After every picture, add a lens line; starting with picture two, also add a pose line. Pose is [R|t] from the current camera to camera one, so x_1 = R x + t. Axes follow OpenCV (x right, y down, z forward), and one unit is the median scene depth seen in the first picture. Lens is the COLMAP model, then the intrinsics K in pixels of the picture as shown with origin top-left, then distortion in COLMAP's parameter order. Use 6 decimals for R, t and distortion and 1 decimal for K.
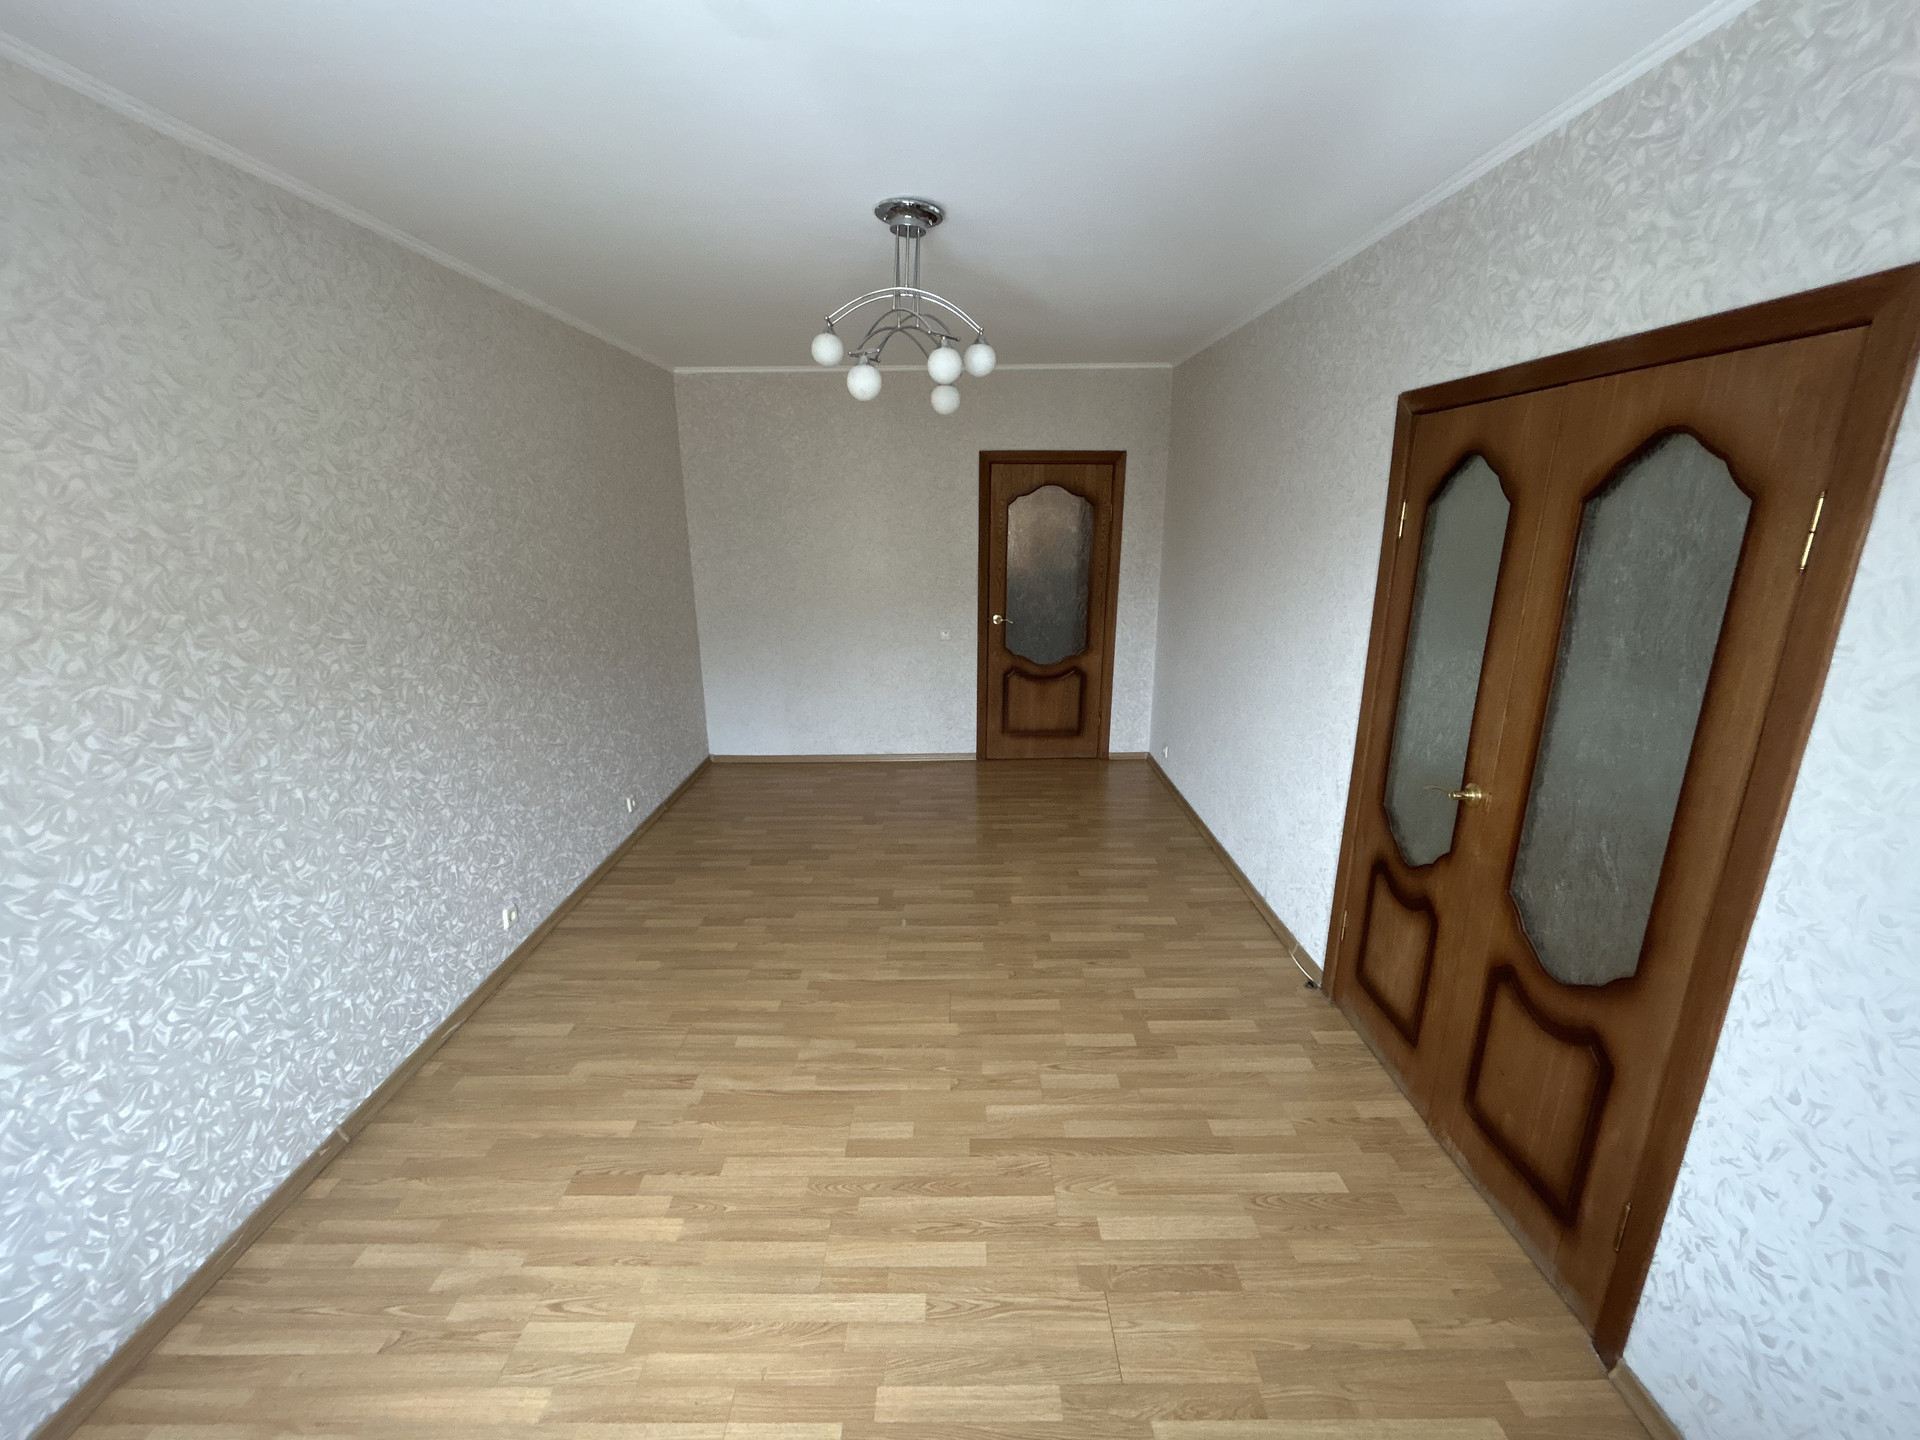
lens RADIAL K [[777.3, 0, 953.4], [0, 777.3, 716.9], [0, 0, 1]] dist [-0.002453, 0.000577]
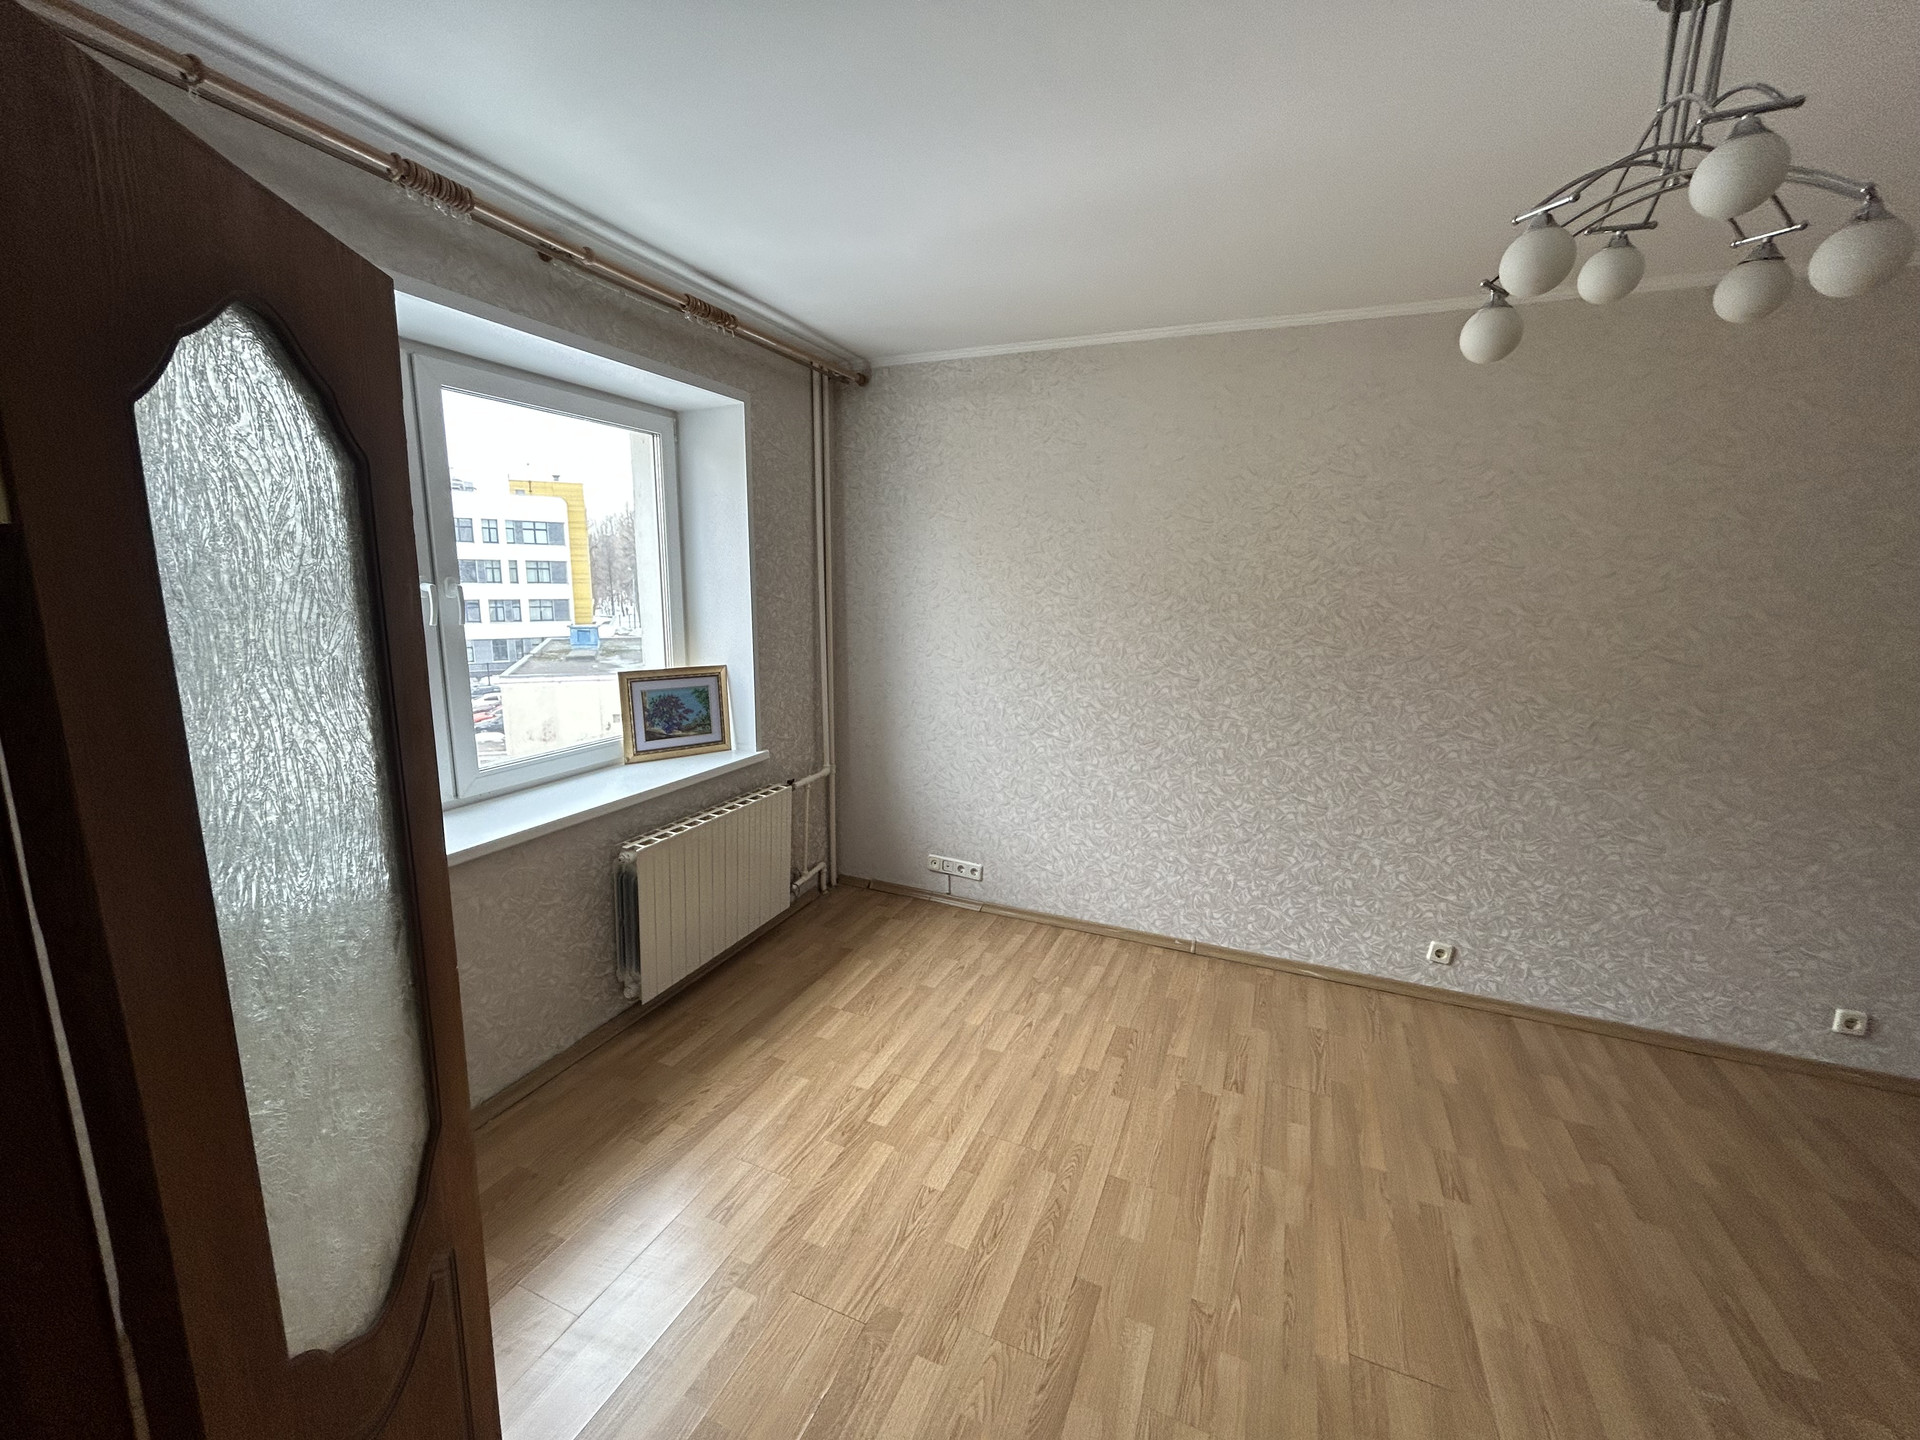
lens RADIAL K [[777.3, 0, 965.1], [0, 777.3, 718.1], [0, 0, 1]] dist [-0.002453, 0.000577]
pose [[-0.387535, 0.168159, -0.906388, 0.765345], [-0.254586, 0.925461, 0.280548, -0.216101], [0.886004, 0.339476, -0.315838, 0.993810]]
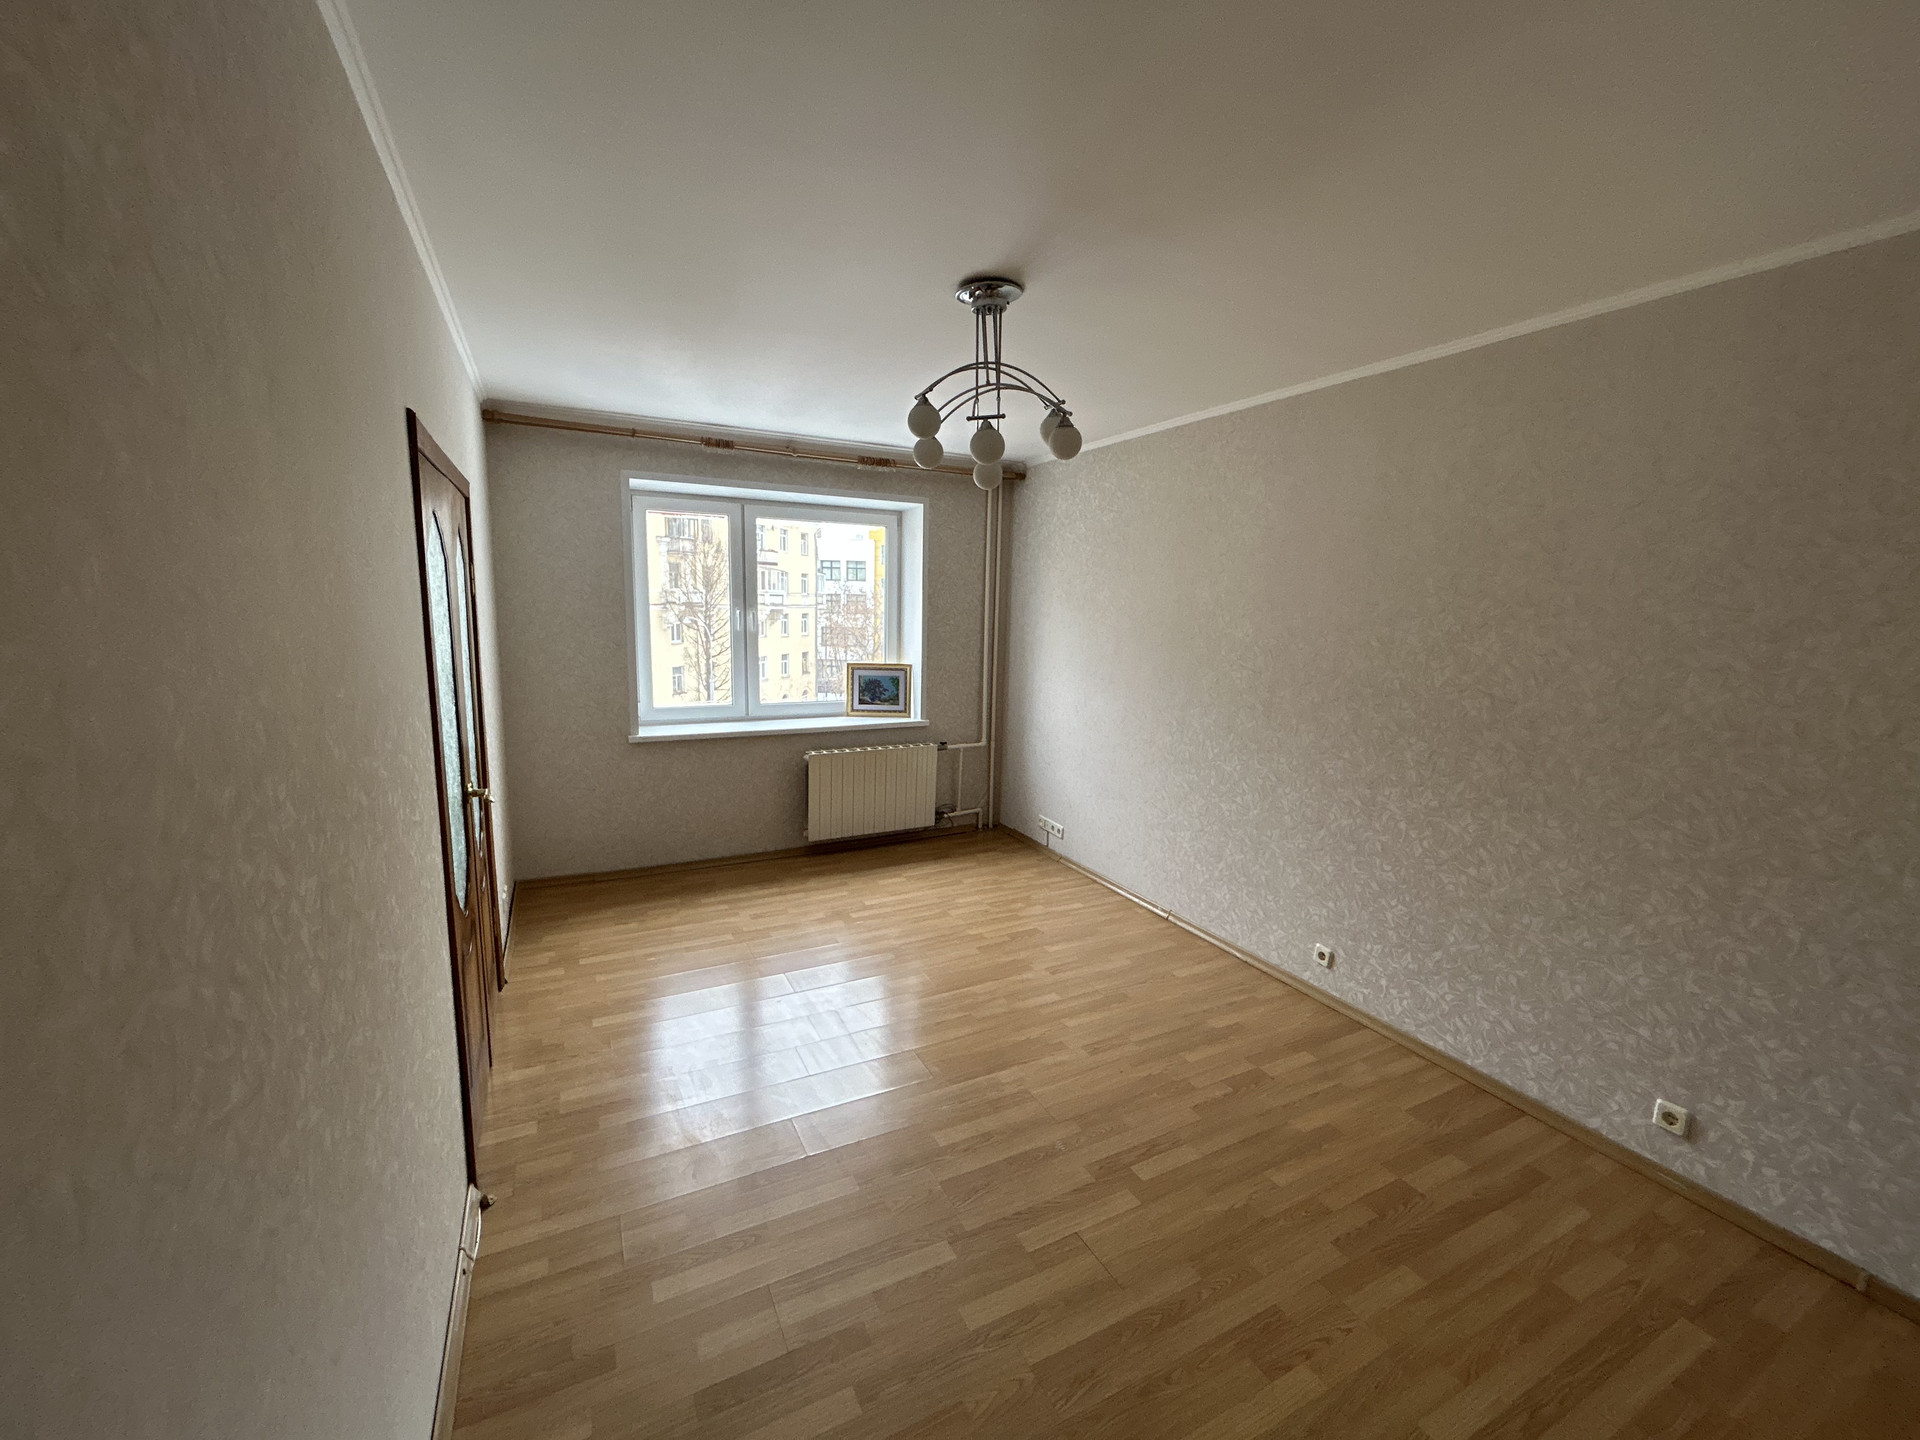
lens RADIAL K [[777.3, 0, 964.7], [0, 777.3, 724.3], [0, 0, 1]] dist [-0.002453, 0.000577]
pose [[-0.885234, 0.055496, -0.461824, 0.525309], [-0.140095, 0.914945, 0.378483, -0.561310], [0.443548, 0.399745, -0.802166, 2.247169]]
